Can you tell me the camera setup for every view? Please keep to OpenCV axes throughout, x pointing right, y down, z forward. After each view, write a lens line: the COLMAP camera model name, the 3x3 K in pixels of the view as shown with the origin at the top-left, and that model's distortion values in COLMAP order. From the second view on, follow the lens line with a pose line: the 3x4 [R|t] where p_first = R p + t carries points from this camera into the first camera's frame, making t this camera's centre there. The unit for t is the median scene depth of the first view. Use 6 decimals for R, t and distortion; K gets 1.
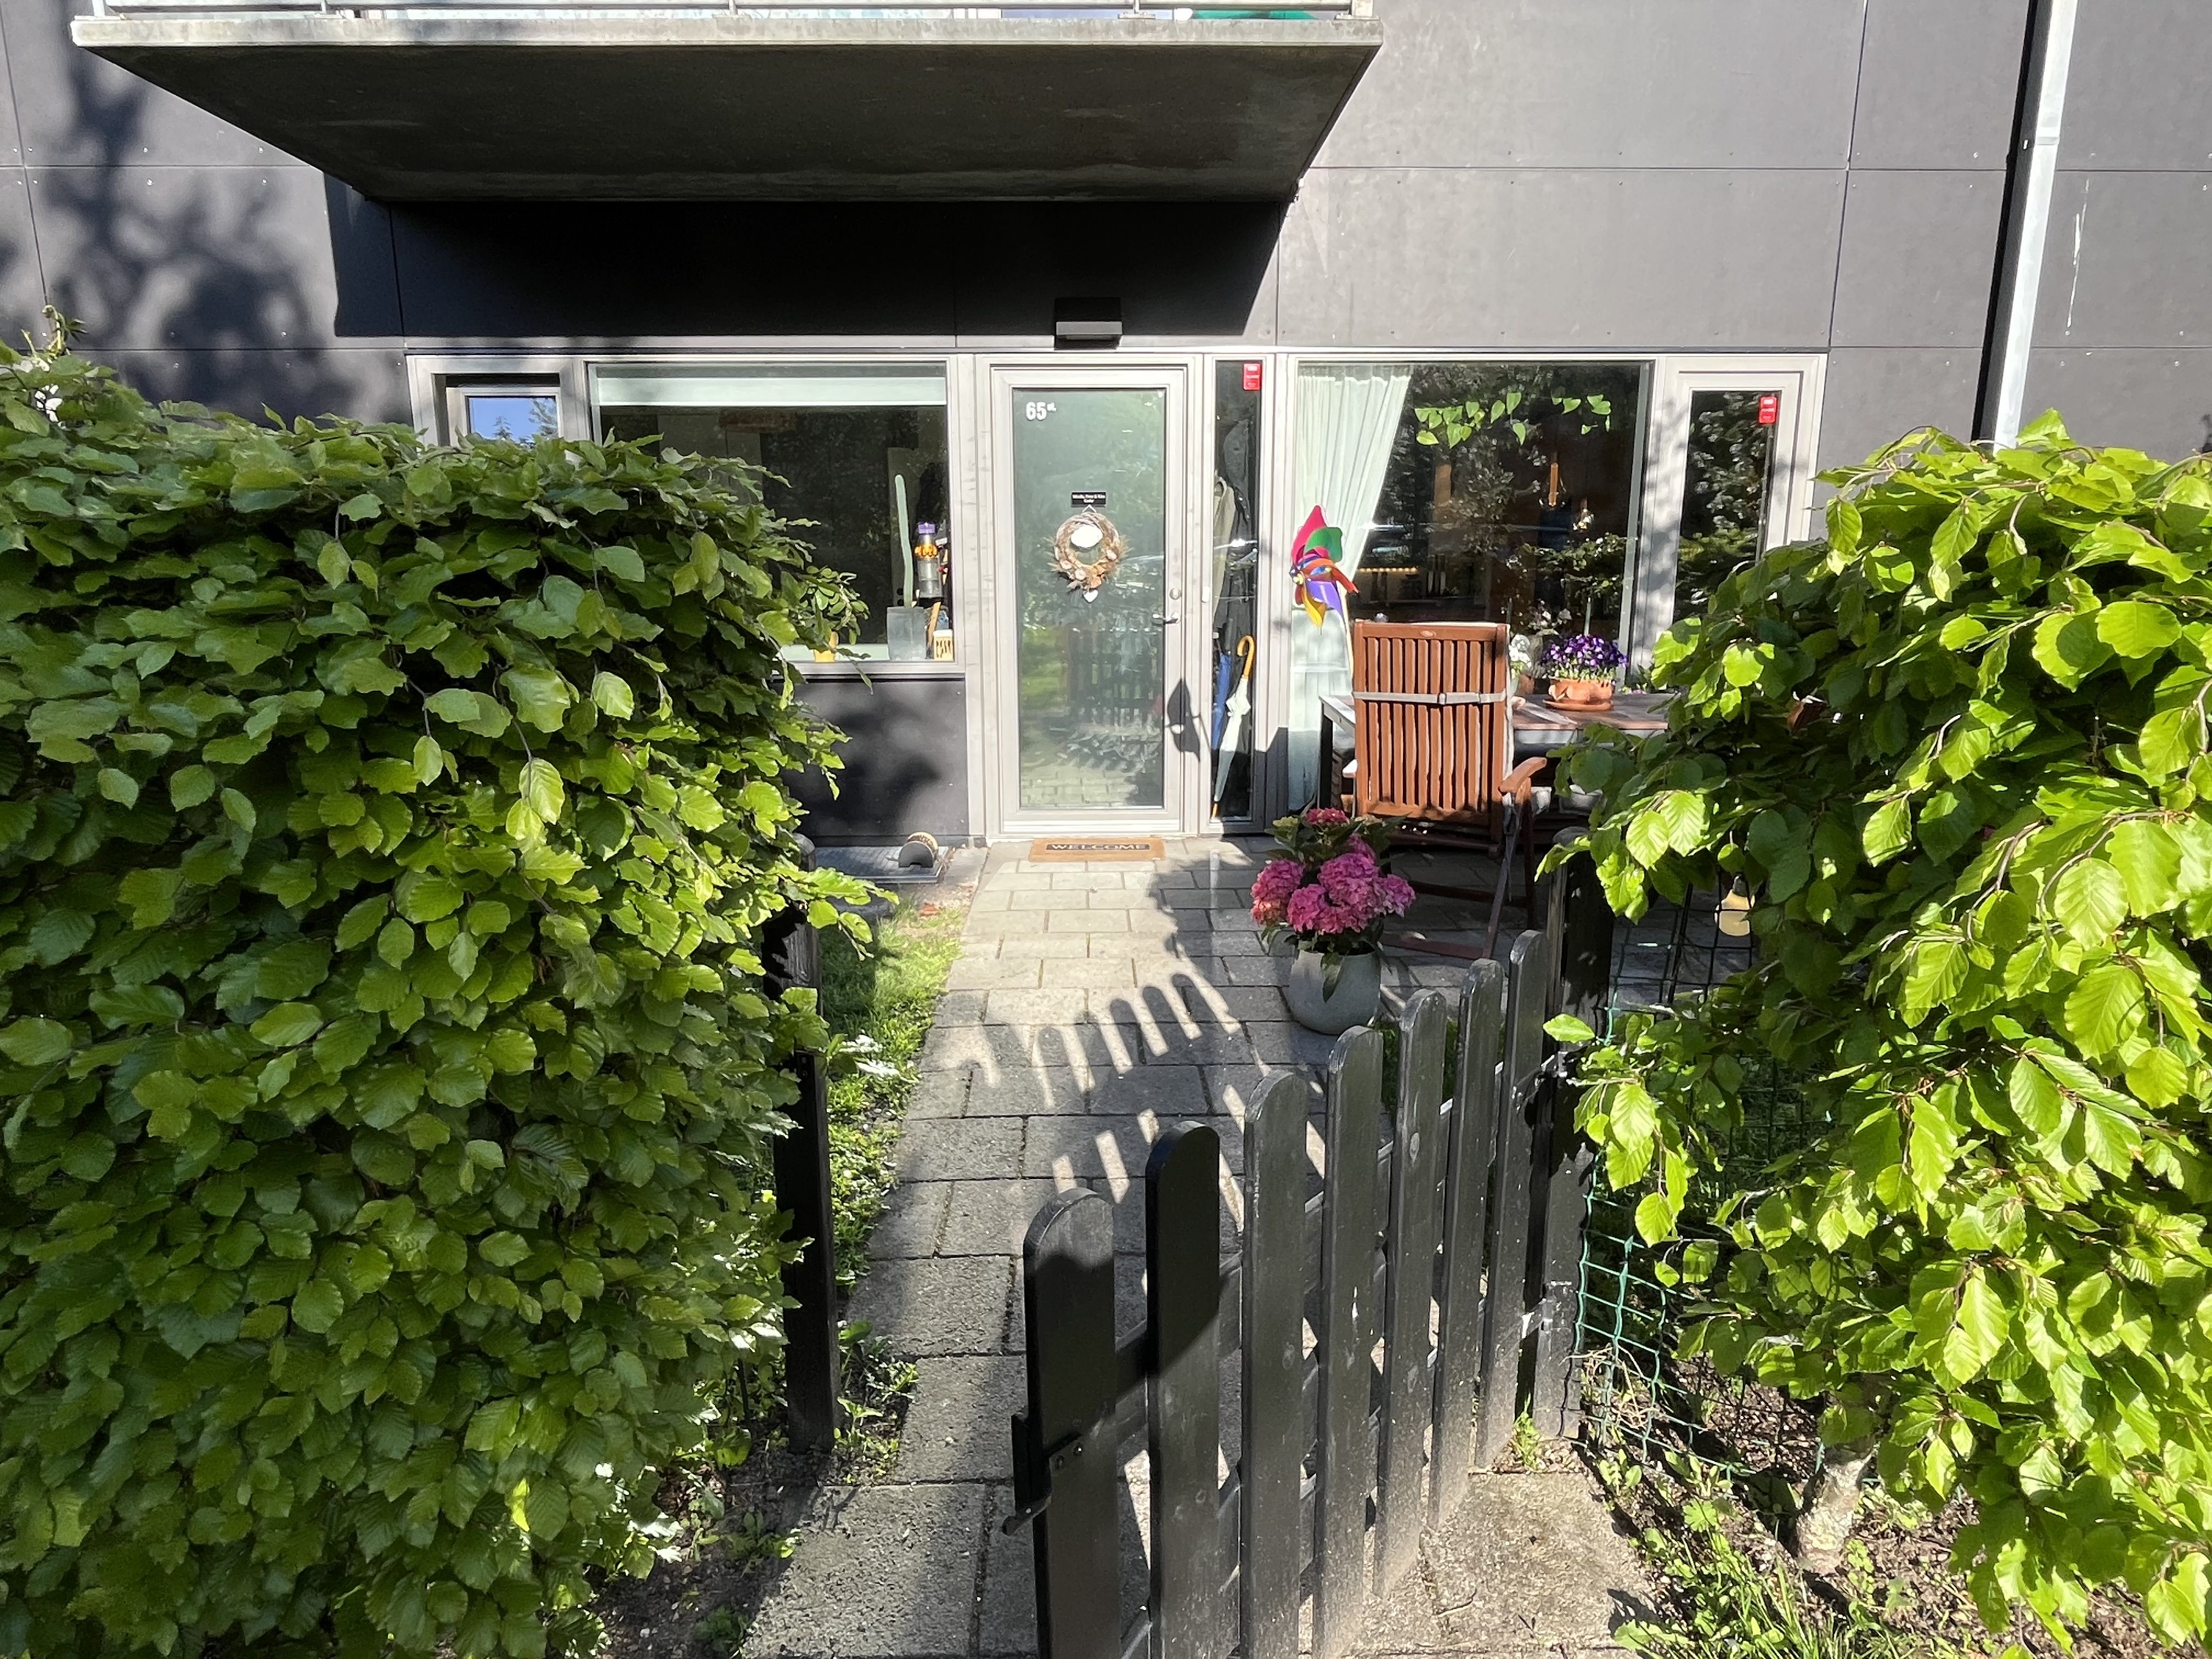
lens RADIAL K [[1250.9, 0, 1092.6], [0, 1250.9, 829.7], [0, 0, 1]] dist [-0.001656, -0.001832]
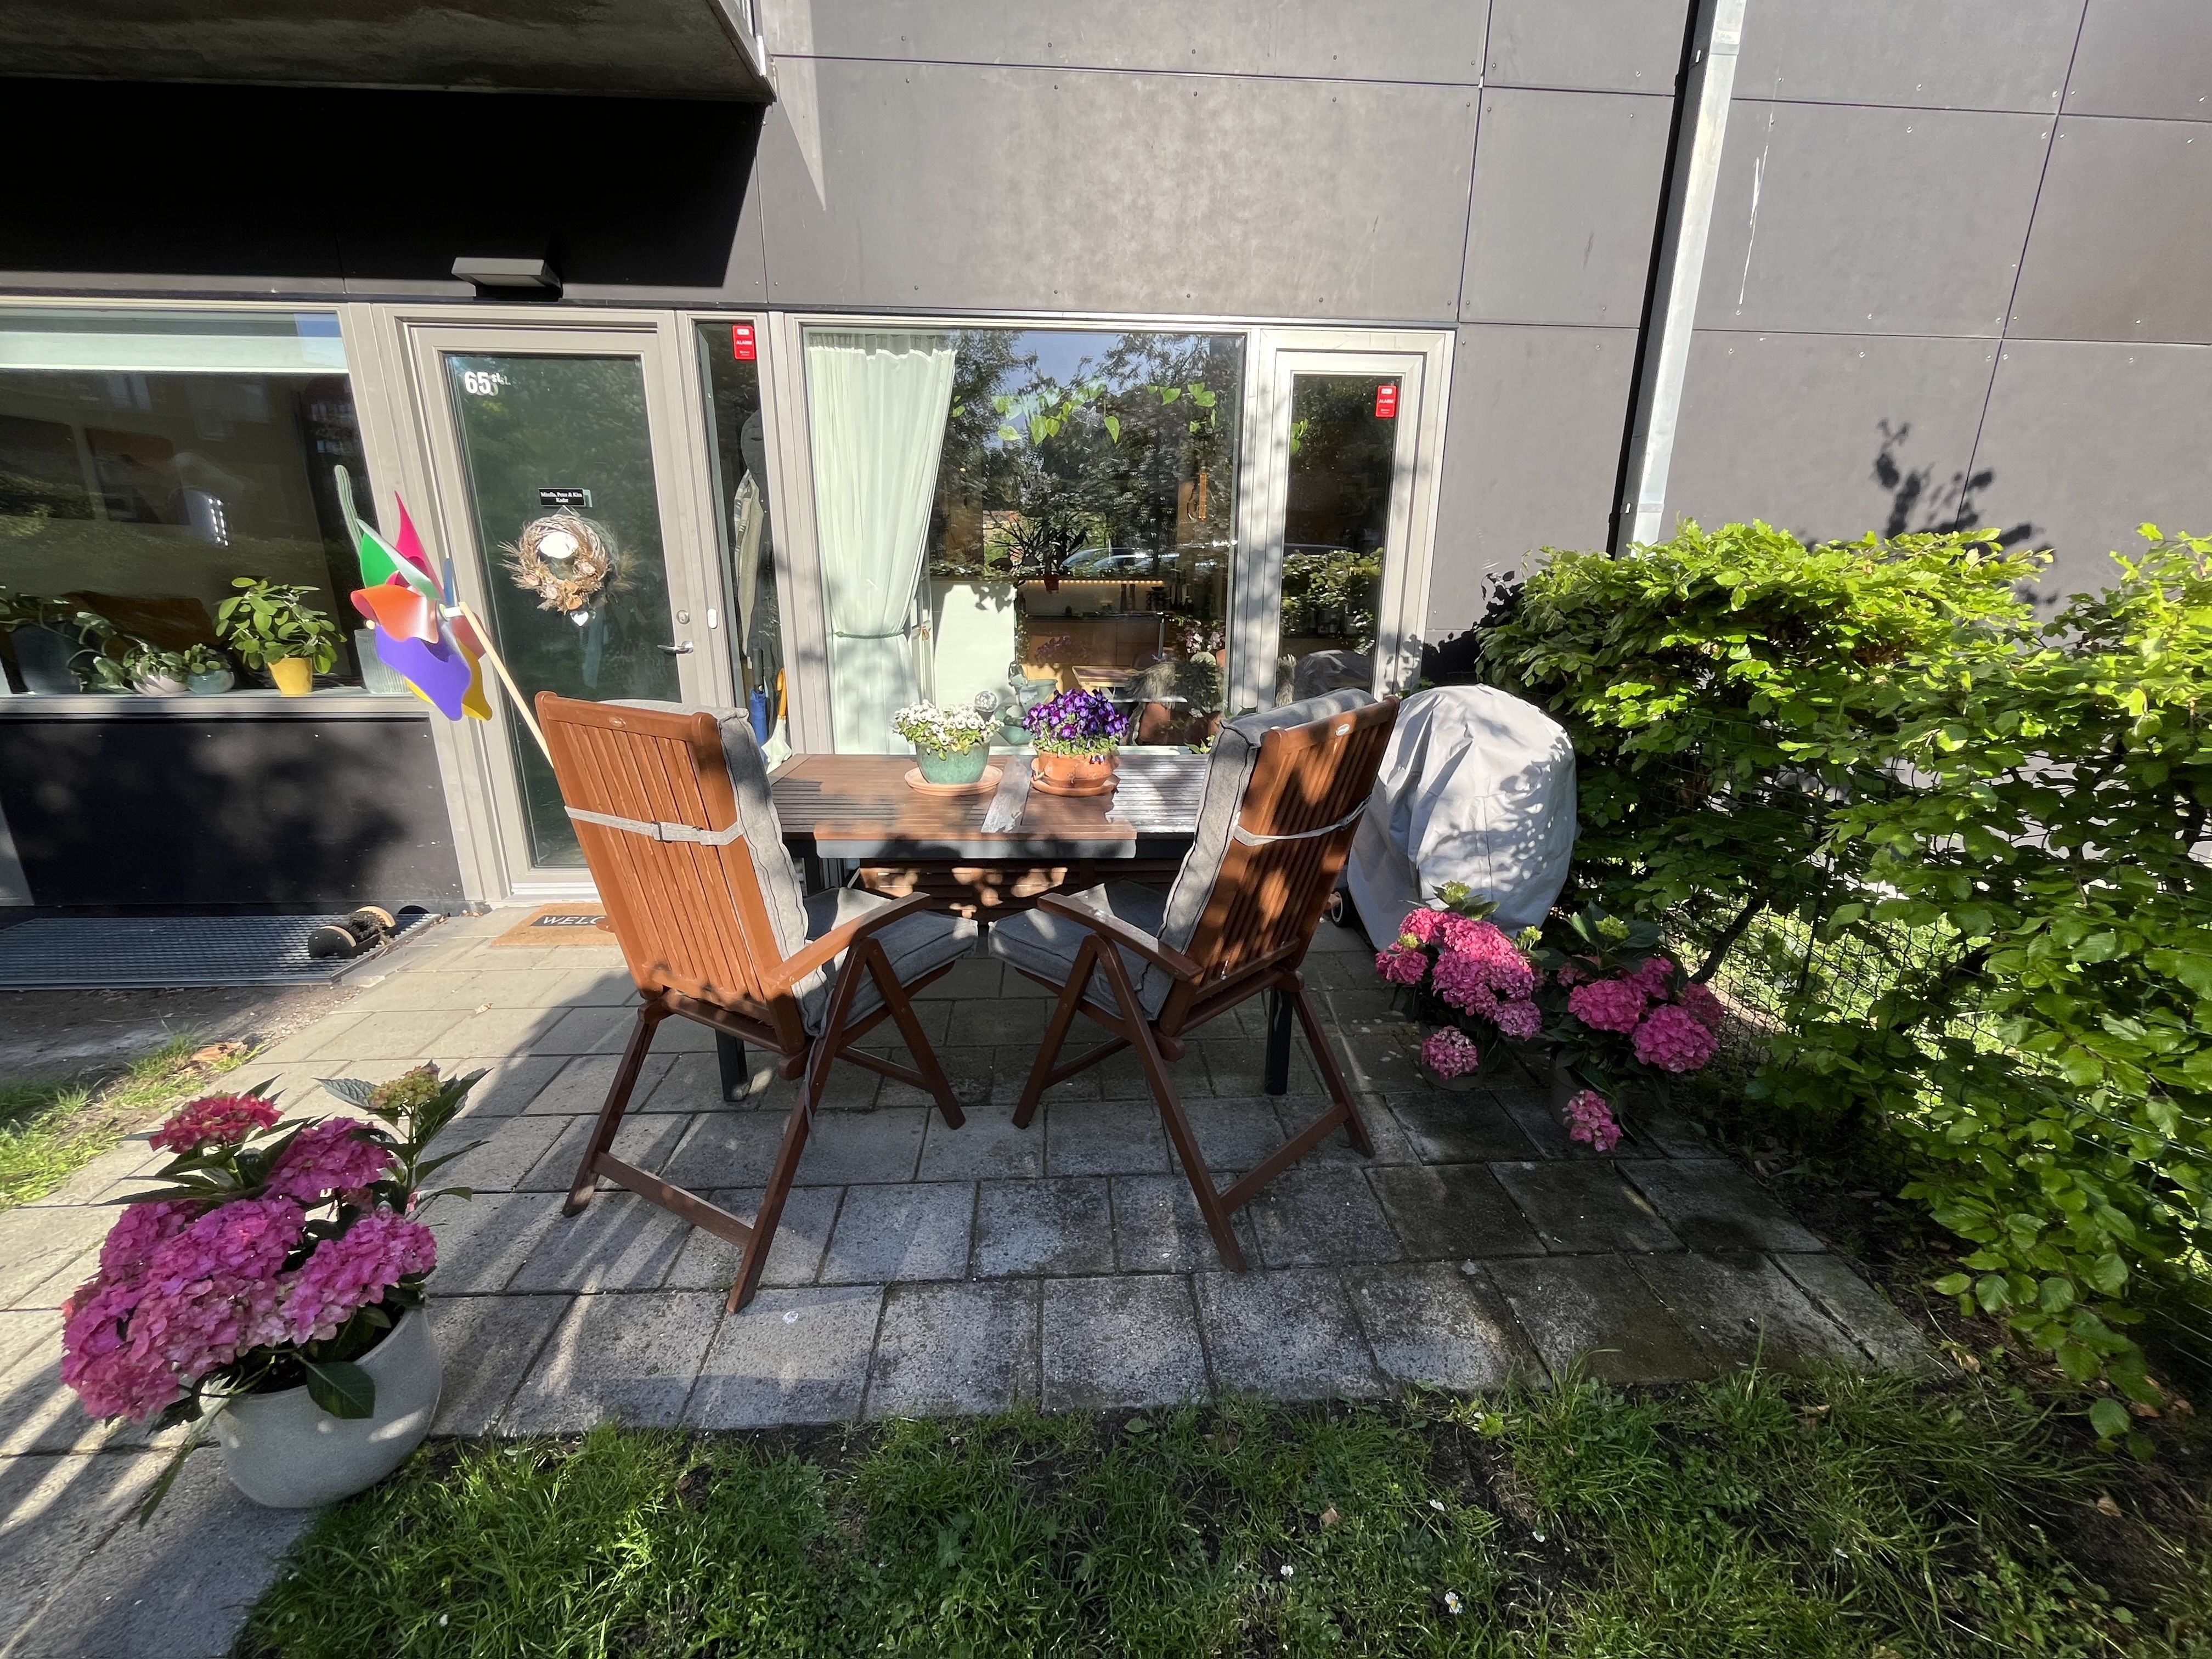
lens RADIAL K [[899.7, 0, 1103.1], [0, 899.7, 828.6], [0, 0, 1]] dist [-0.001330, -0.000560]
pose [[0.998819, -0.001412, 0.048563, 0.327326], [-0.002000, 0.997535, 0.070140, -0.095059], [-0.048542, -0.070155, 0.996354, 0.398383]]
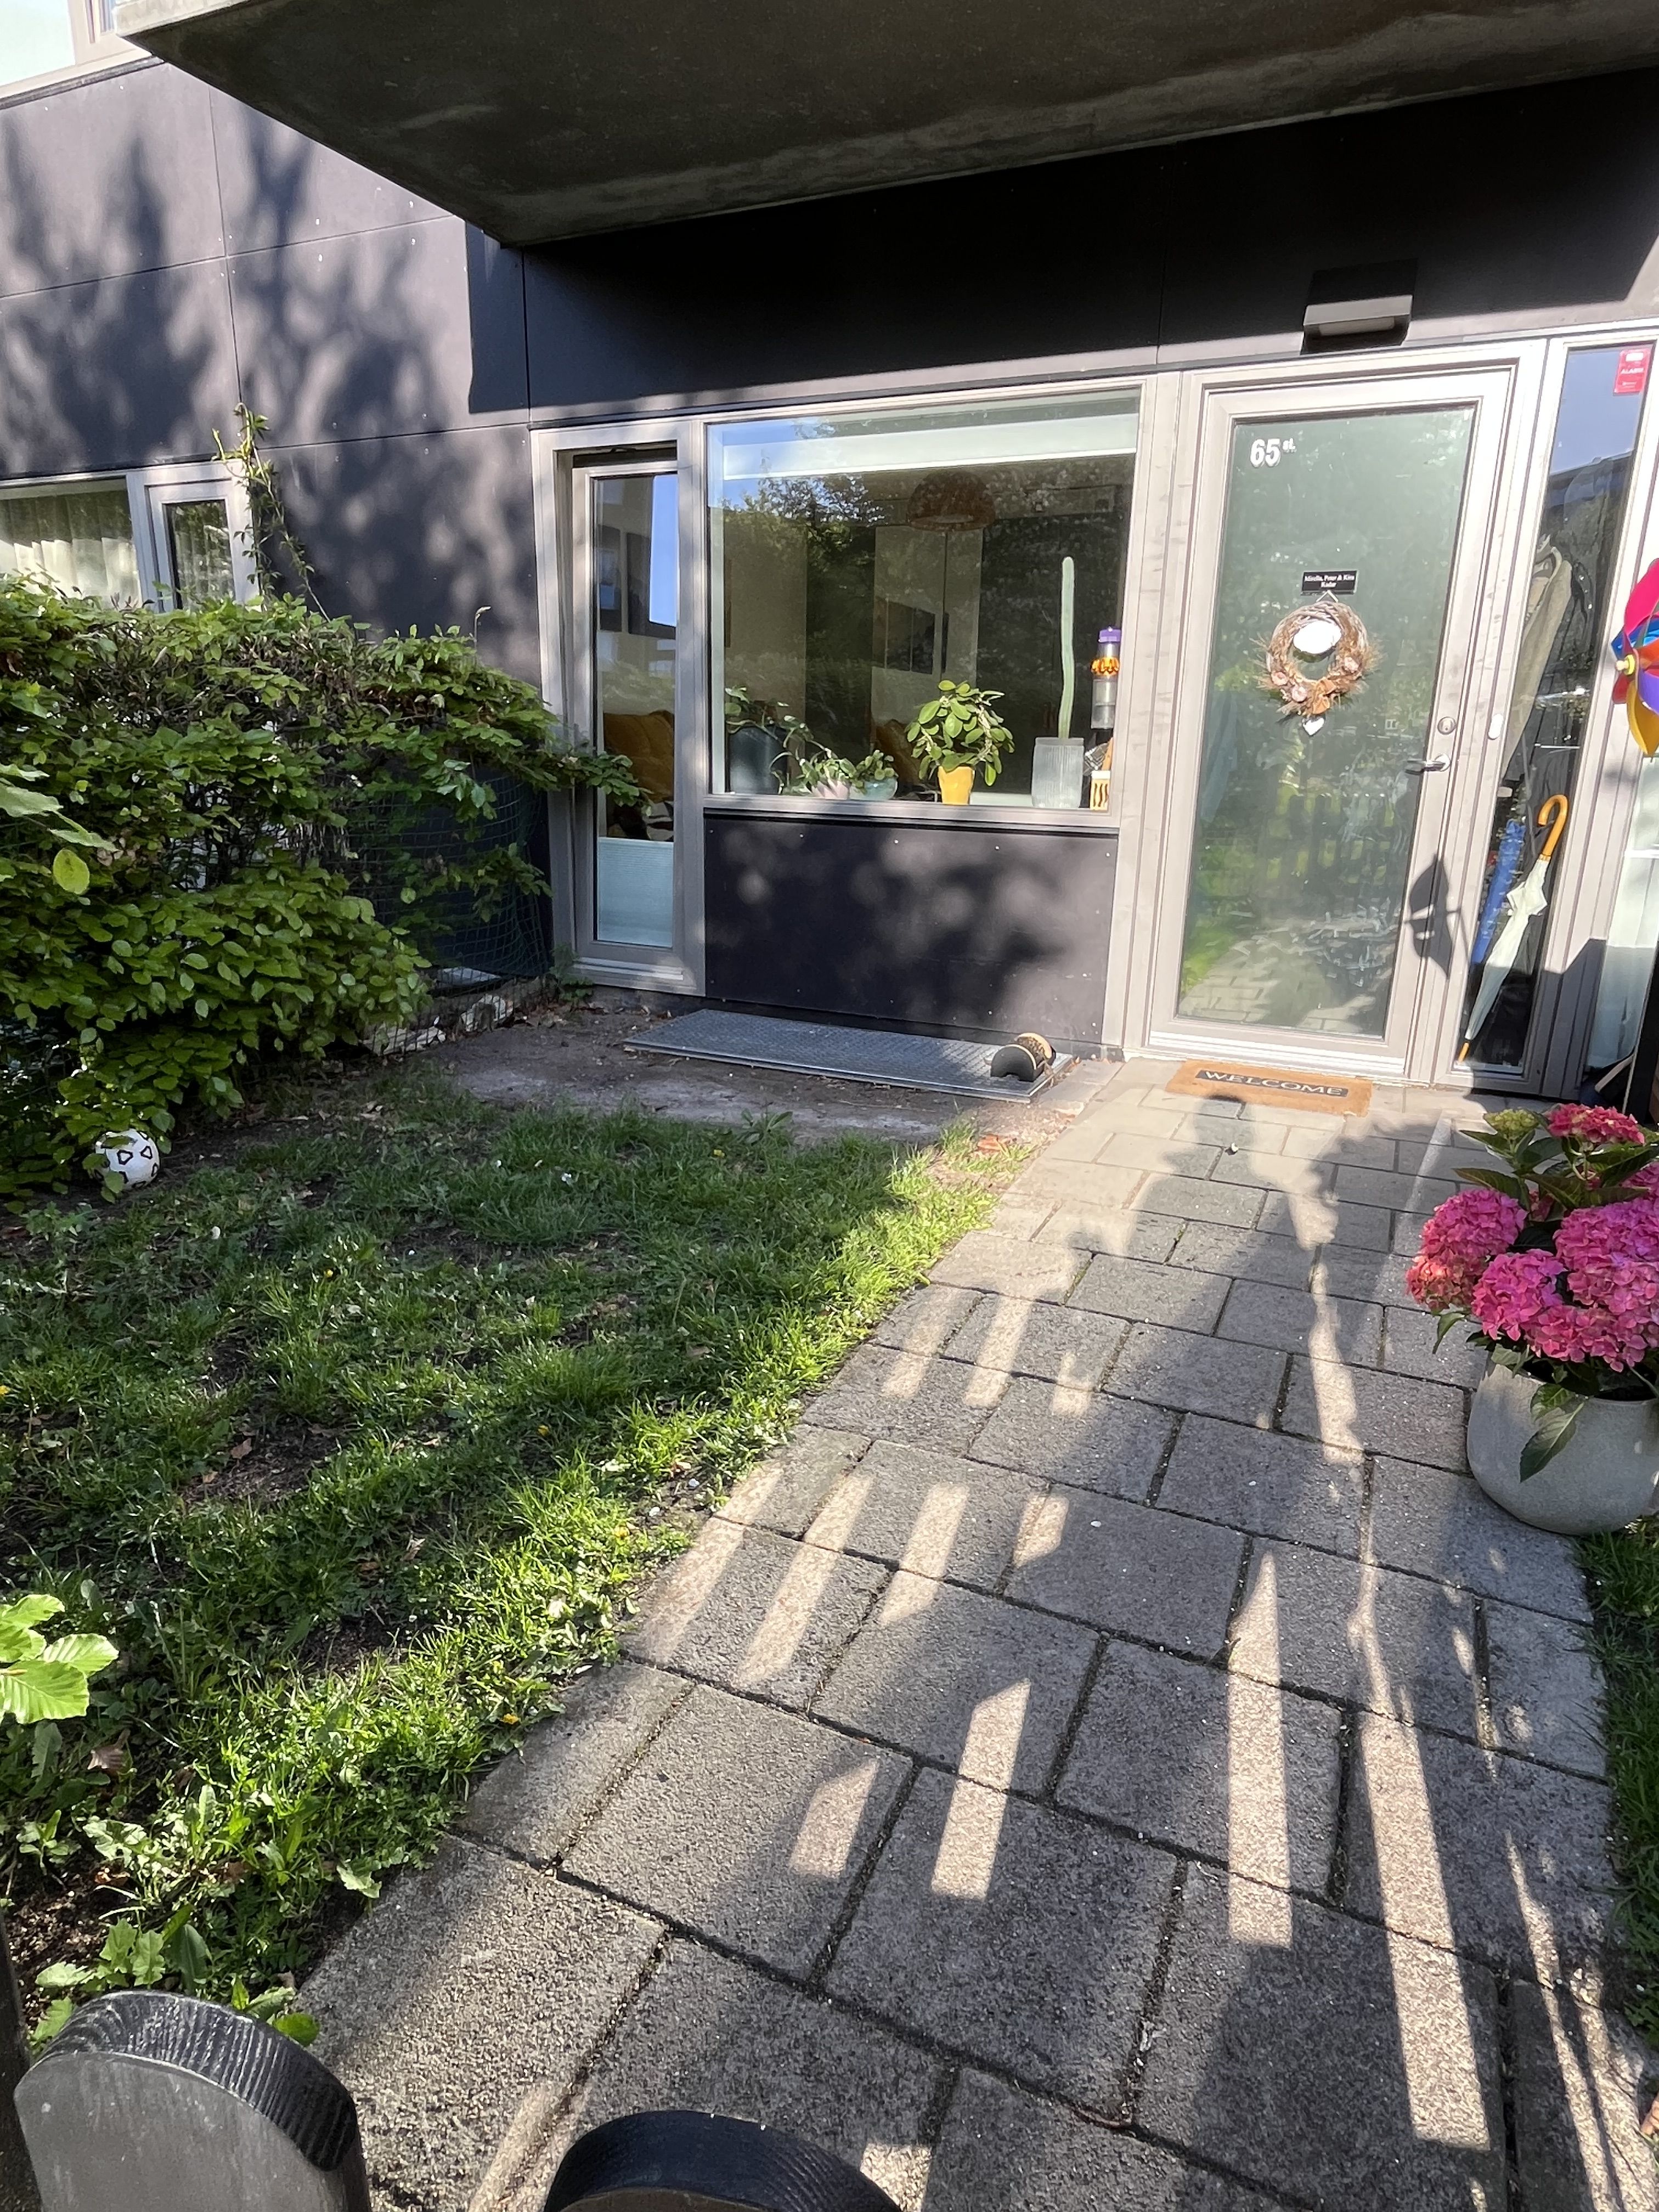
lens RADIAL K [[1250.9, 0, 830.2], [0, 1250.9, 1100.9], [0, 0, 1]] dist [-0.001656, -0.001832]
pose [[0.905431, 0.142203, -0.399966, 0.066265], [-0.109223, 0.988540, 0.104208, -0.023903], [0.410201, -0.050667, 0.910587, 0.251537]]
